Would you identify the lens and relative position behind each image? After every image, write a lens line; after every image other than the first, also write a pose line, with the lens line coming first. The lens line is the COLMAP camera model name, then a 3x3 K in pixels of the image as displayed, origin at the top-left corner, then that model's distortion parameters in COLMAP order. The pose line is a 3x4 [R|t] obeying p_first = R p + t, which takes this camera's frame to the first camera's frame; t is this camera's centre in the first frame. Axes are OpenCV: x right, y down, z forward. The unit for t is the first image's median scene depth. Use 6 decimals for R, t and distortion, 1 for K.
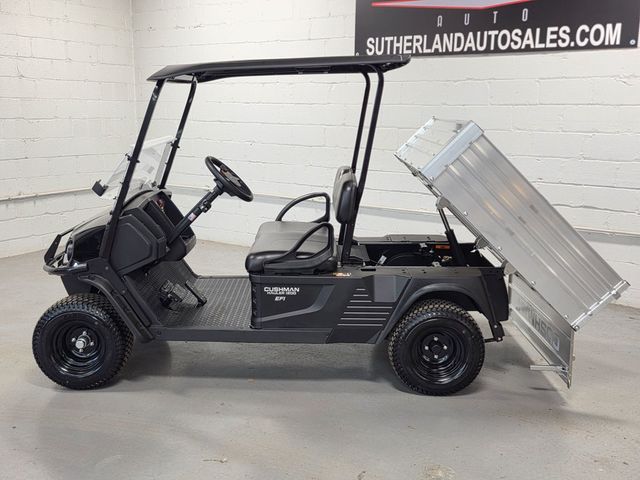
lens RADIAL K [[682.4, 0, 315.0], [0, 682.4, 220.6], [0, 0, 1]] dist [0.071865, 0.000000]
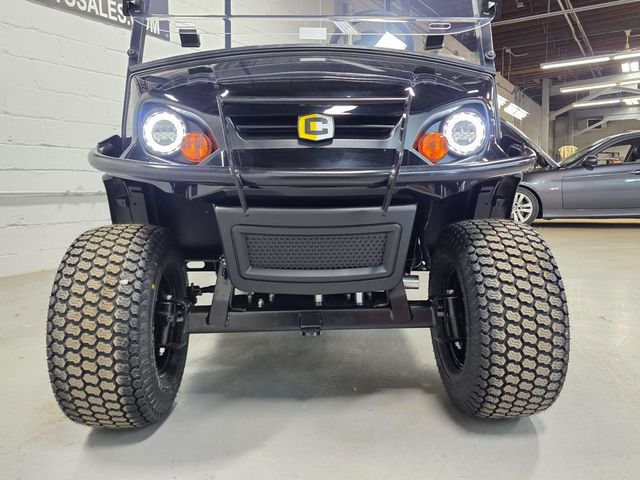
lens RADIAL K [[514.2, 0, 317.2], [0, 514.2, 238.4], [0, 0, 1]] dist [0.046948, -0.046792]
pose [[-0.023212, -0.106024, 0.994093, -0.576564], [0.176087, 0.978381, 0.108460, 0.049797], [-0.984101, 0.177565, -0.004041, 0.909171]]
